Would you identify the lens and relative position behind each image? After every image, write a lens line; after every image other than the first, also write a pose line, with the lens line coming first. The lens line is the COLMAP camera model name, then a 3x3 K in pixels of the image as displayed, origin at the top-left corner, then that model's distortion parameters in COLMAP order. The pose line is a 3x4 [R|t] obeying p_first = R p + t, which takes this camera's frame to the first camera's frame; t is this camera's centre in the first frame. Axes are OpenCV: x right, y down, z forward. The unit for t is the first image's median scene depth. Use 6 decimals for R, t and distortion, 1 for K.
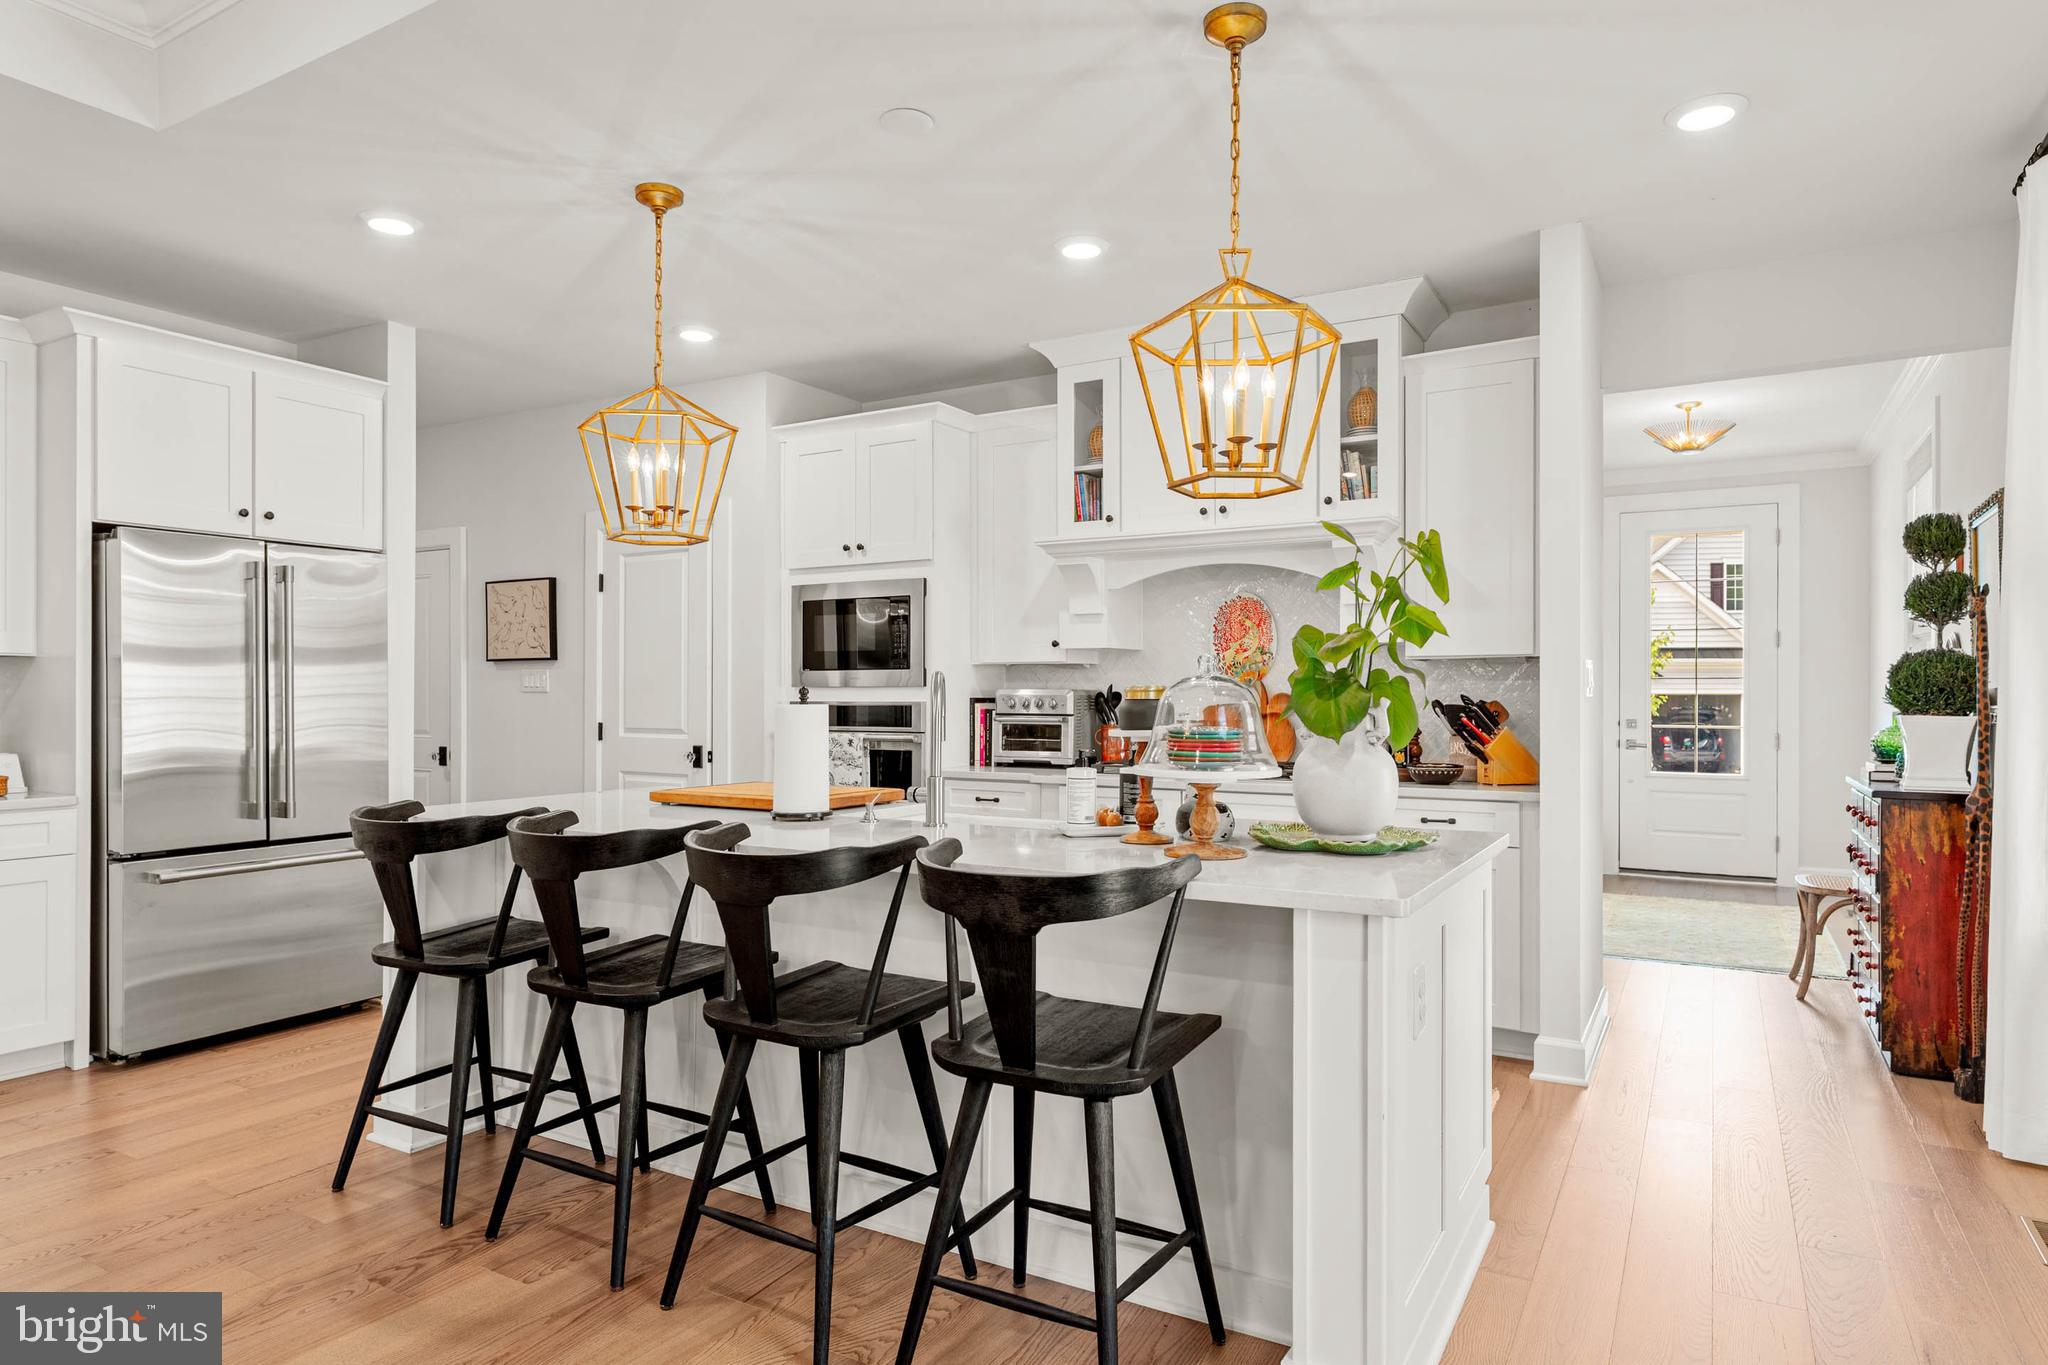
lens RADIAL K [[1183.6, 0, 1024.9], [0, 1183.6, 685.6], [0, 0, 1]] dist [-0.000593, -0.000985]
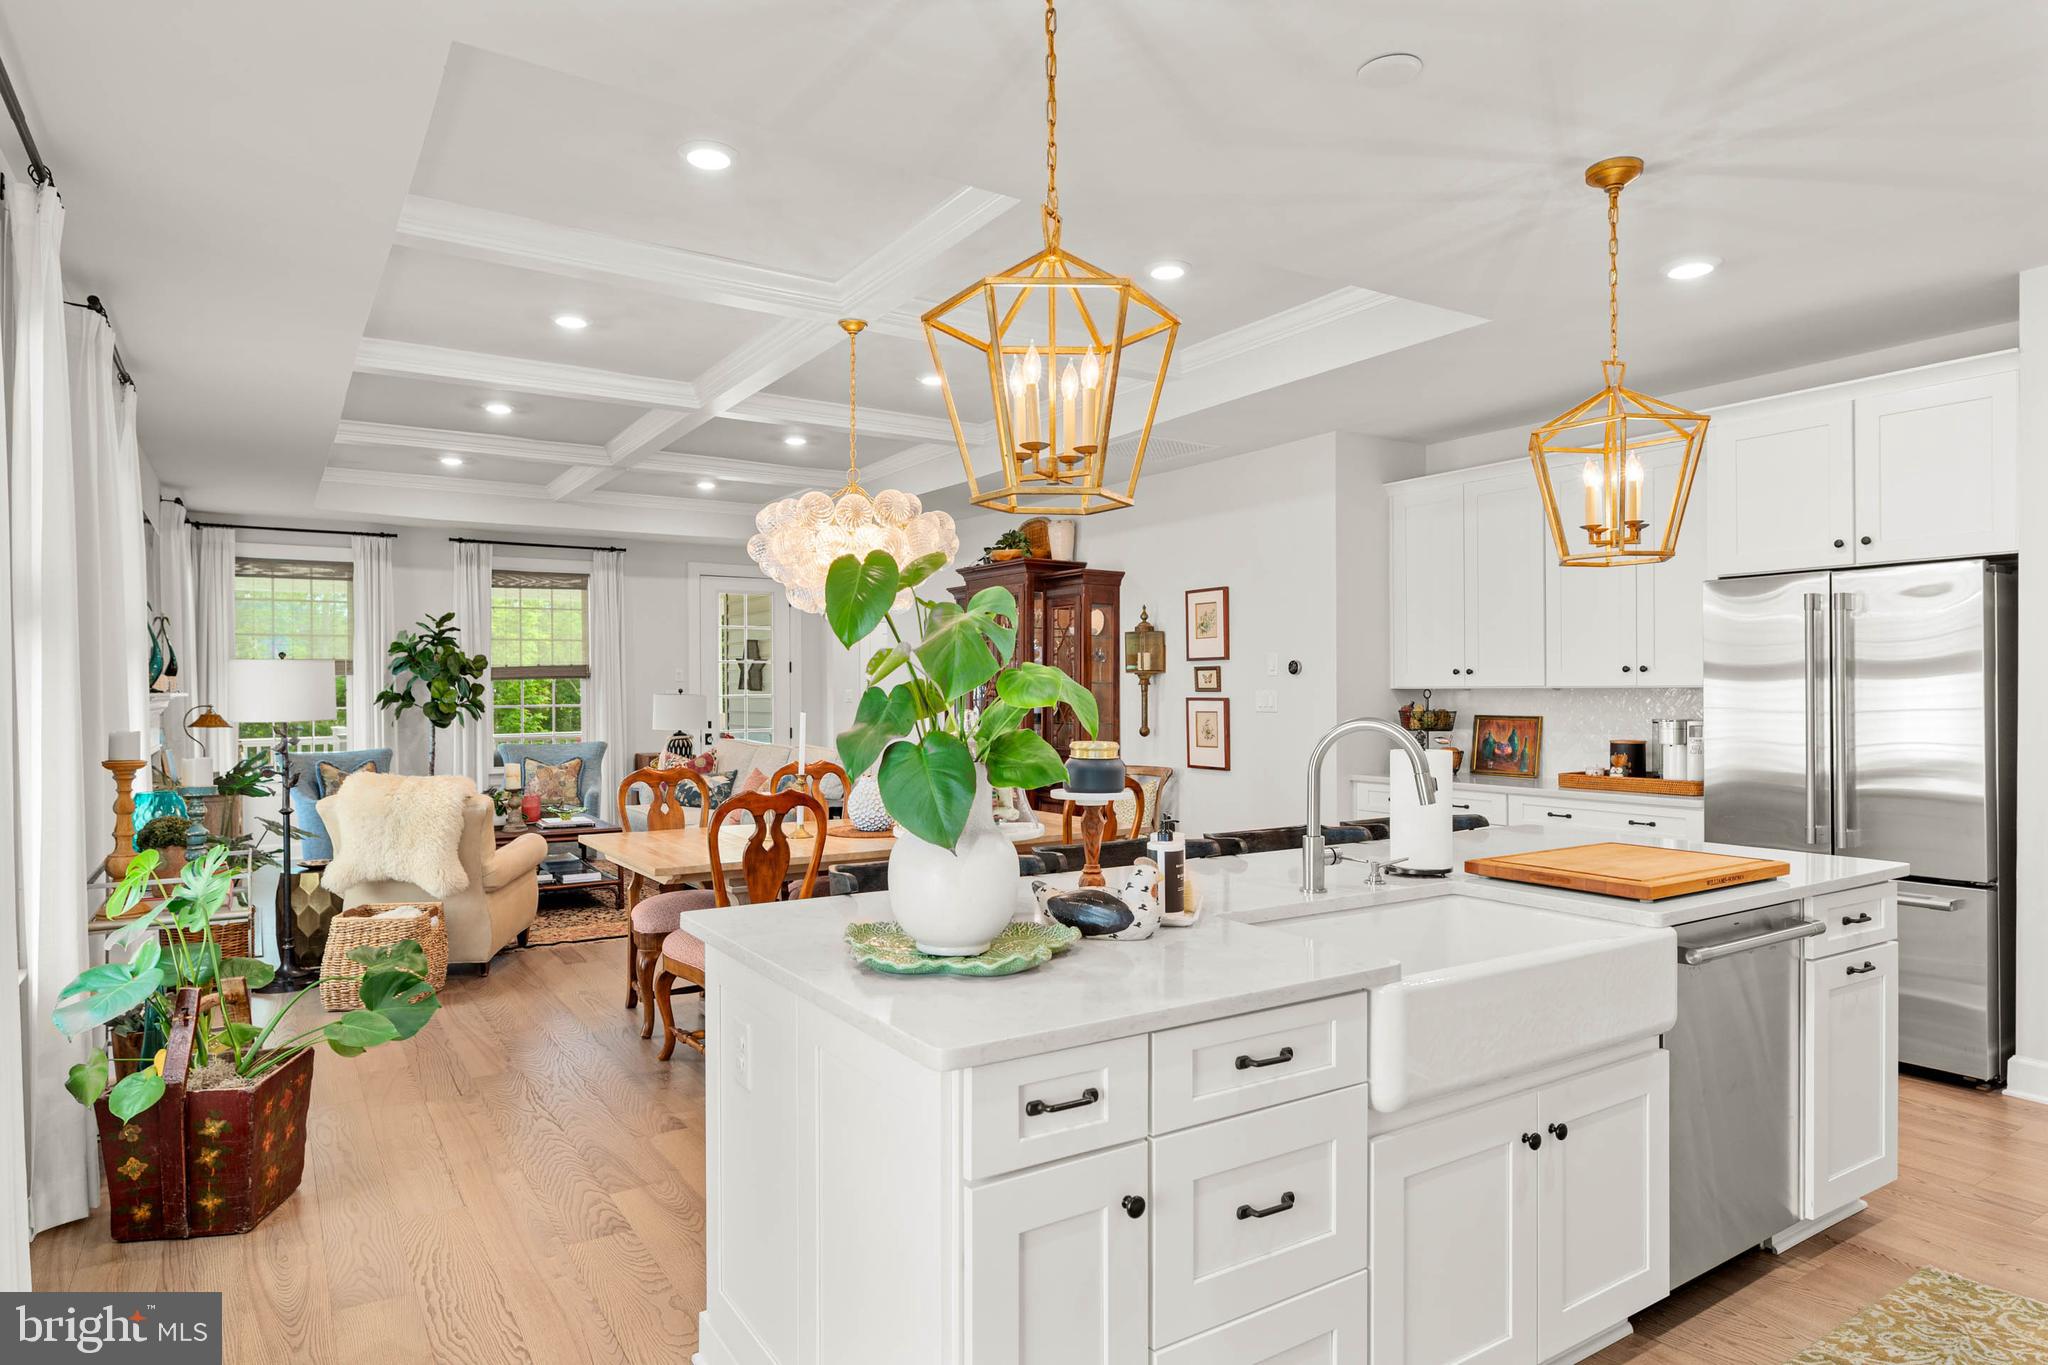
lens RADIAL K [[1183.6, 0, 1024.9], [0, 1183.6, 685.6], [0, 0, 1]] dist [-0.000593, -0.000985]
pose [[-0.448945, -0.006011, -0.893539, 0.566126], [0.009755, 0.999885, -0.011628, -0.018816], [0.893506, -0.013937, -0.448835, 0.830608]]
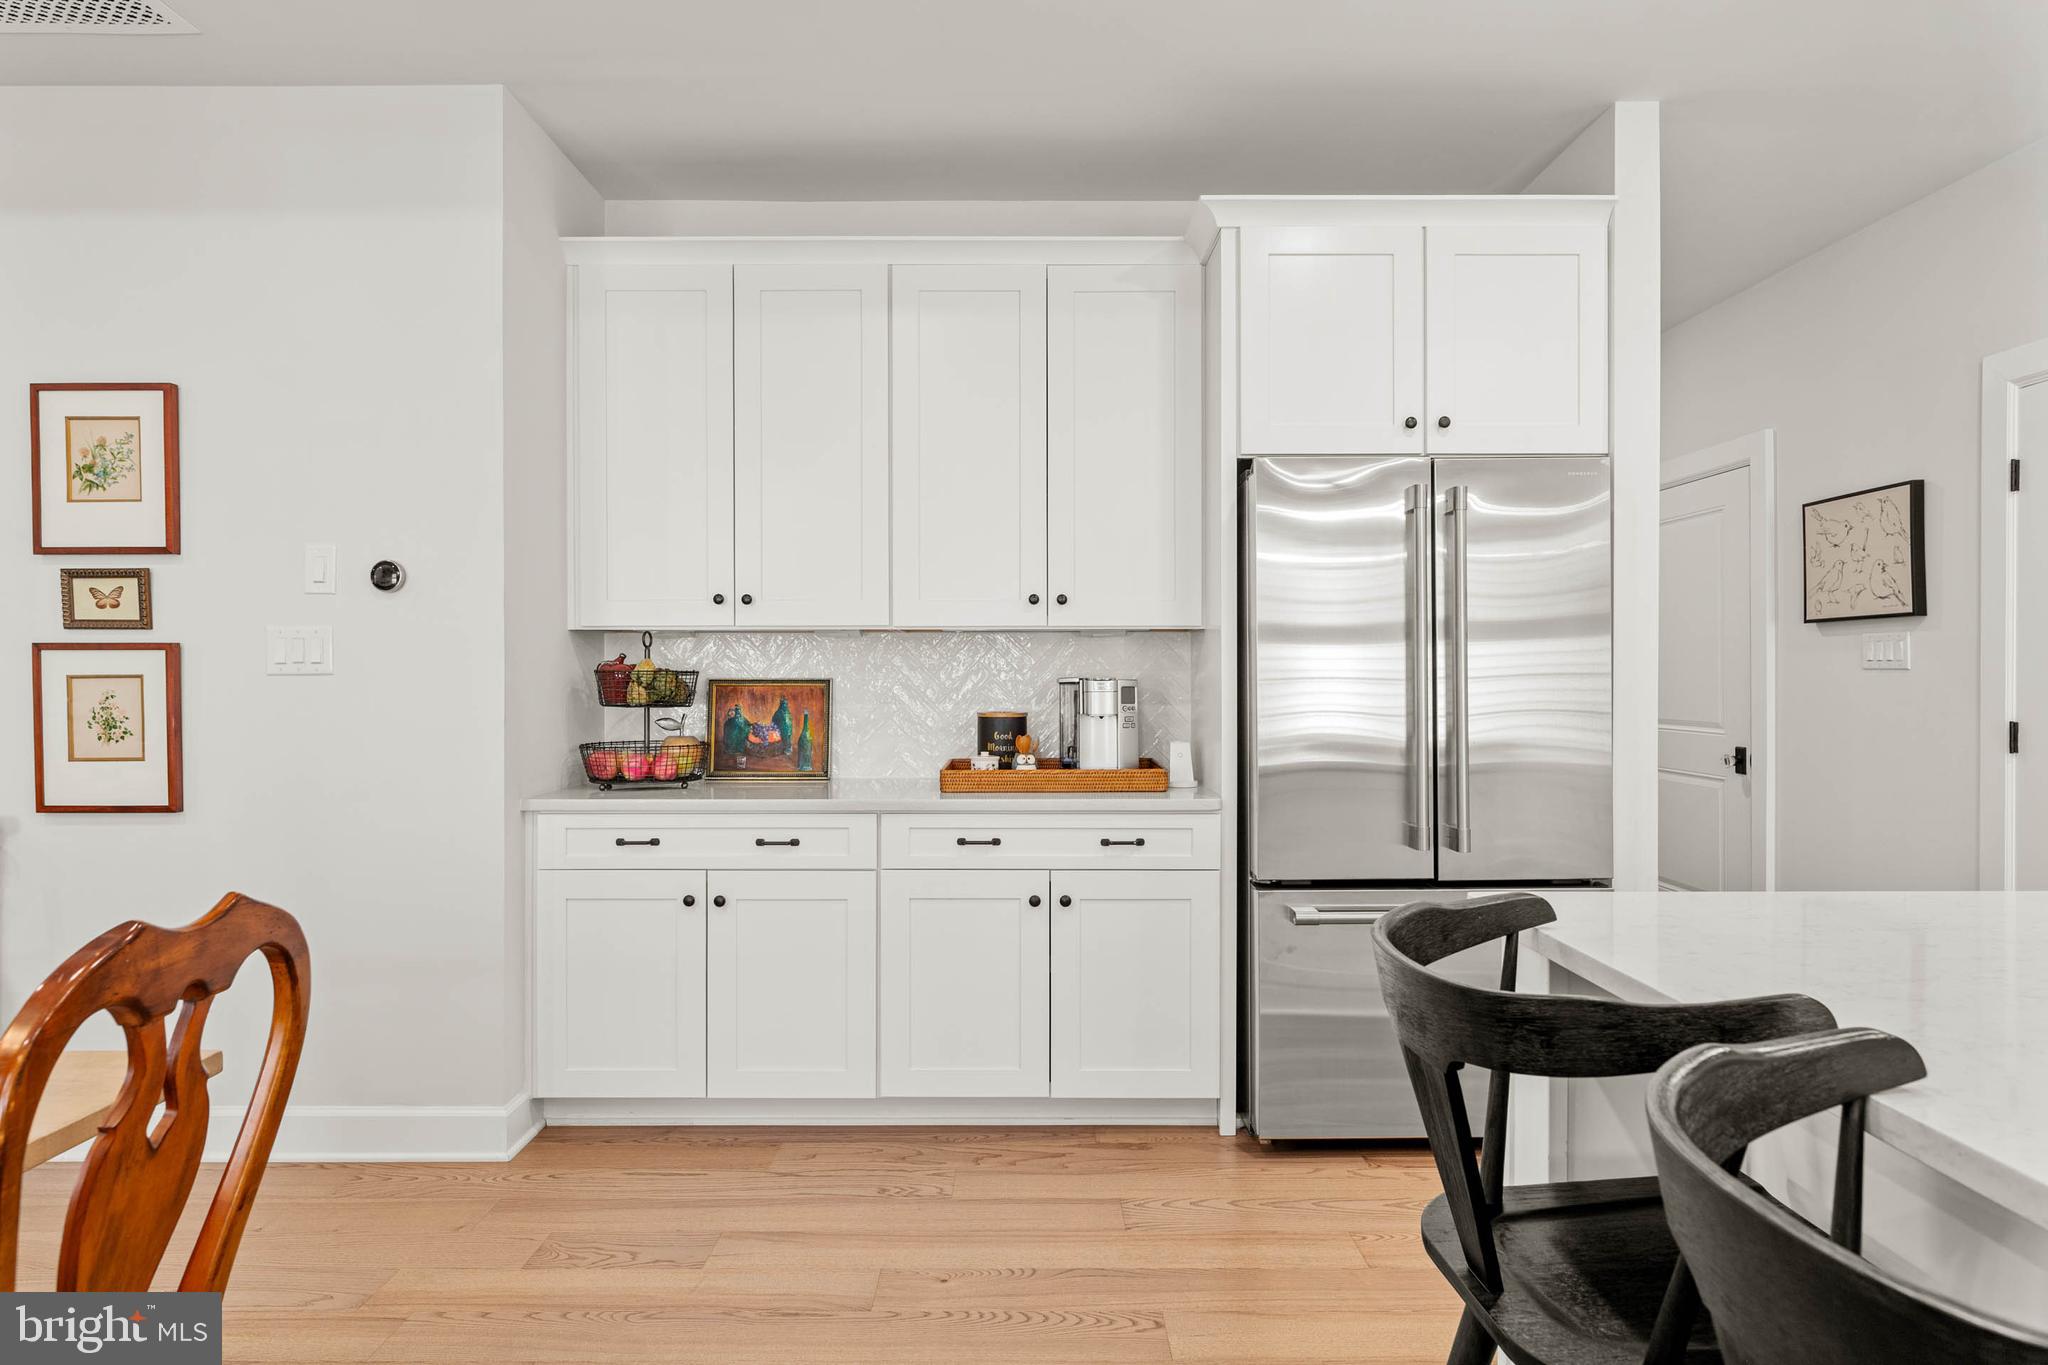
lens RADIAL K [[1183.6, 0, 1024.9], [0, 1183.6, 685.6], [0, 0, 1]] dist [-0.000593, -0.000985]
pose [[0.506260, 0.002448, -0.862378, -0.153808], [0.010606, 0.999903, 0.009065, 0.006129], [0.862316, -0.013736, 0.506185, 0.426590]]
